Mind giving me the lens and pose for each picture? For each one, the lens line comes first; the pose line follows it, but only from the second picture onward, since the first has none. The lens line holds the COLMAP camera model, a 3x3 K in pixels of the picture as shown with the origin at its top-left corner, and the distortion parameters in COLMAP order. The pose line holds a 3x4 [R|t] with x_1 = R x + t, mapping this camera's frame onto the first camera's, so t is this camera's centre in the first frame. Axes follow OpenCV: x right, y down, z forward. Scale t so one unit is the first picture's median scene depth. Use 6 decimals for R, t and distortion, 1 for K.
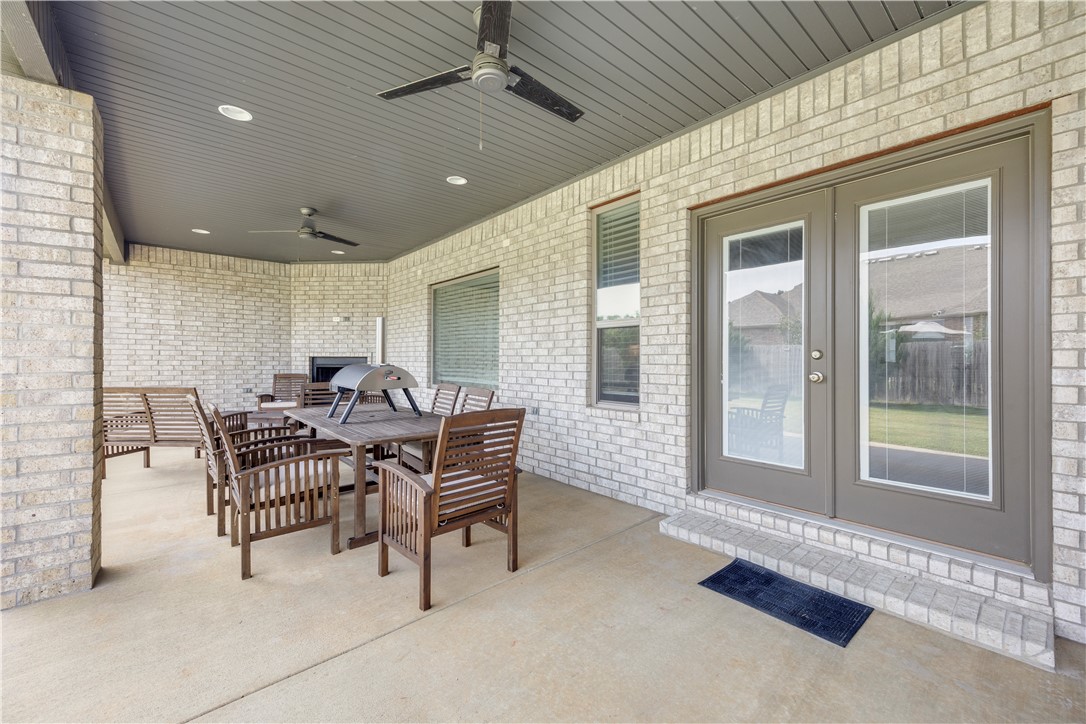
lens RADIAL K [[433.8, 0, 524.9], [0, 433.8, 359.5], [0, 0, 1]] dist [0.000580, 0.000112]
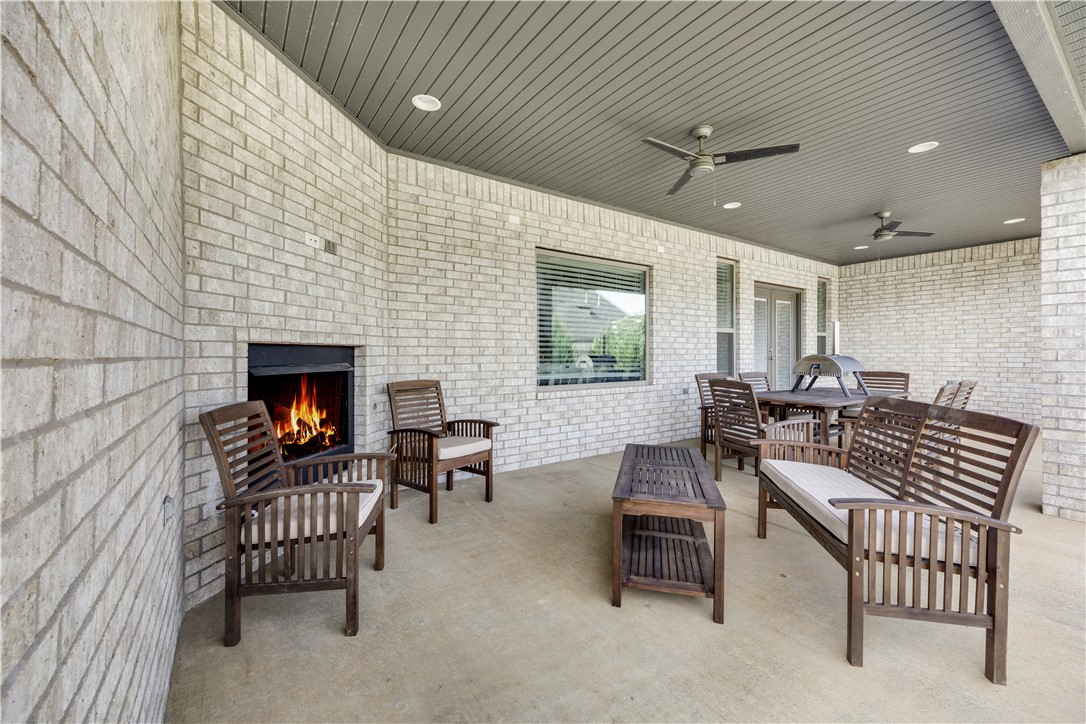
lens RADIAL K [[449.5, 0, 542.3], [0, 449.5, 357.6], [0, 0, 1]] dist [-0.000466, 0.000034]
pose [[0.073896, -0.009930, 0.997216, -1.336765], [0.004289, 0.999944, 0.009640, 0.003056], [-0.997257, 0.003565, 0.073935, 1.314273]]
